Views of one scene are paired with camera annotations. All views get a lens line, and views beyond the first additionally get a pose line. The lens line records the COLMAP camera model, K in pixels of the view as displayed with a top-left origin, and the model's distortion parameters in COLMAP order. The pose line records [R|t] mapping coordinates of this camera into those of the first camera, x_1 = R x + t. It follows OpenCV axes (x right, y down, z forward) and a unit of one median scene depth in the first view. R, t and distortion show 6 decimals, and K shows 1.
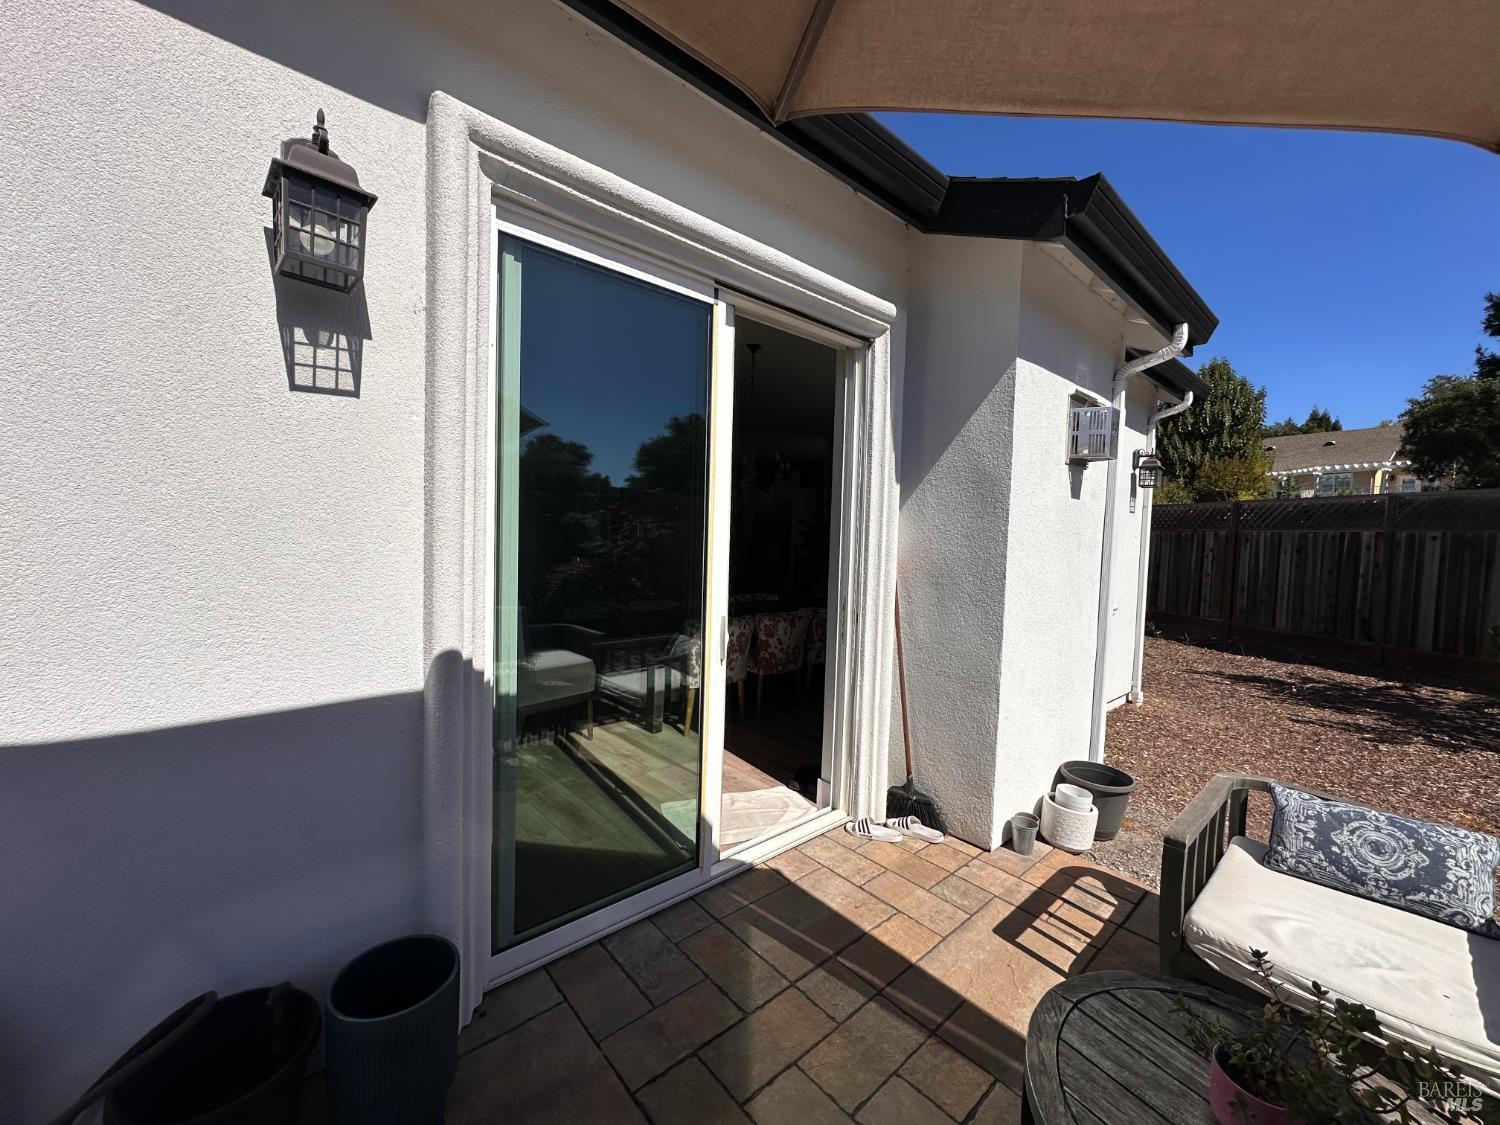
lens RADIAL K [[598.8, 0, 748.1], [0, 598.8, 562.8], [0, 0, 1]] dist [-0.002599, -0.000150]
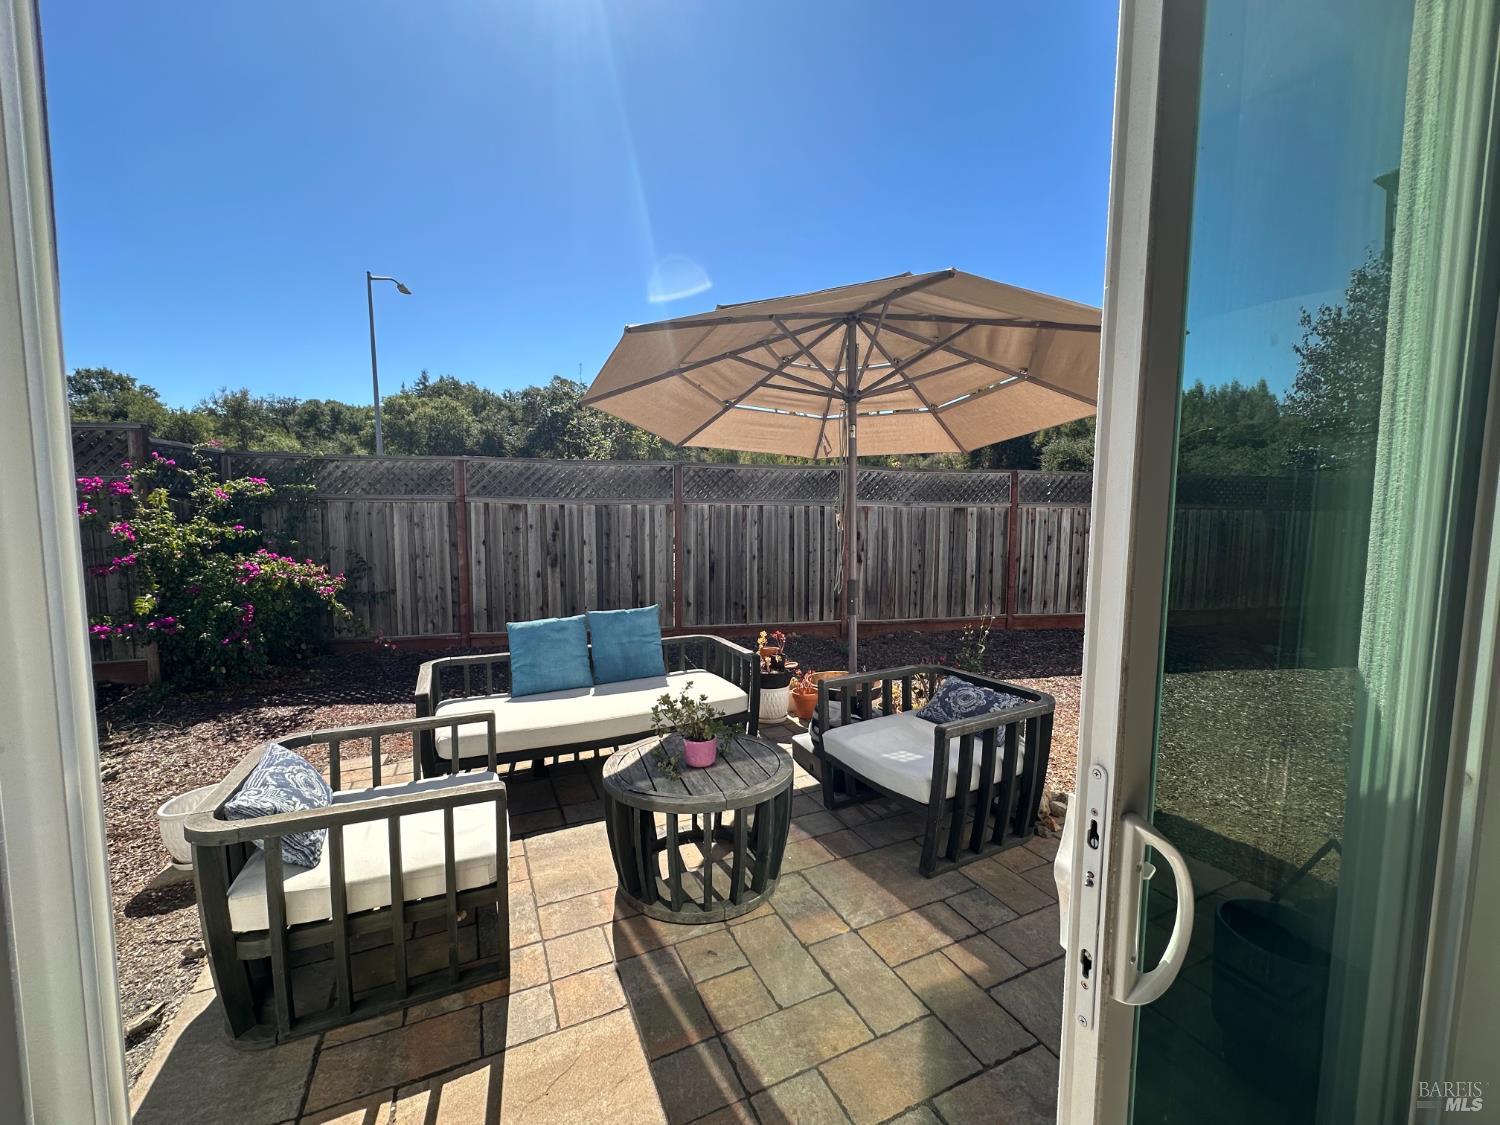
lens RADIAL K [[598.8, 0, 750.5], [0, 598.8, 560.5], [0, 0, 1]] dist [-0.002599, -0.000150]
pose [[-0.959658, -0.057841, 0.275156, 0.021760], [-0.019966, 0.990160, 0.138506, -0.032620], [-0.280460, 0.127425, -0.951370, 0.792228]]
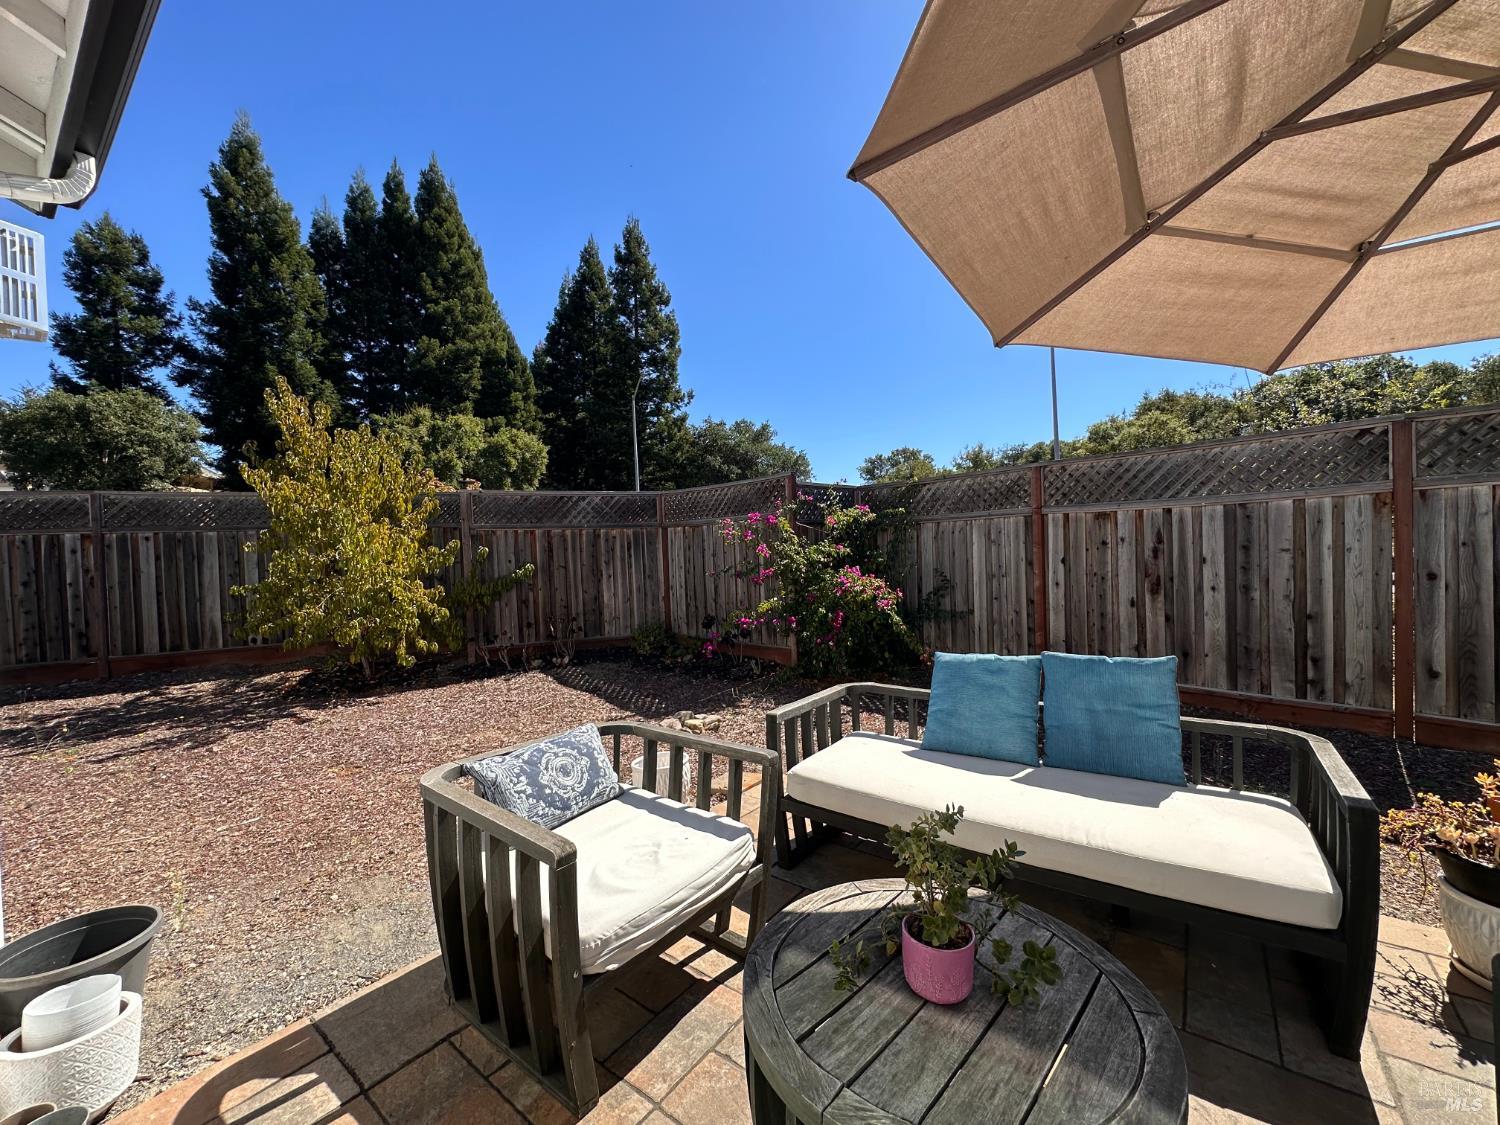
lens RADIAL K [[598.8, 0, 747.1], [0, 598.8, 561.2], [0, 0, 1]] dist [-0.002599, -0.000150]
pose [[-0.198319, -0.040112, 0.979316, -0.026462], [0.077645, 0.995379, 0.056493, 0.029566], [-0.977057, 0.087243, -0.194288, 0.391365]]
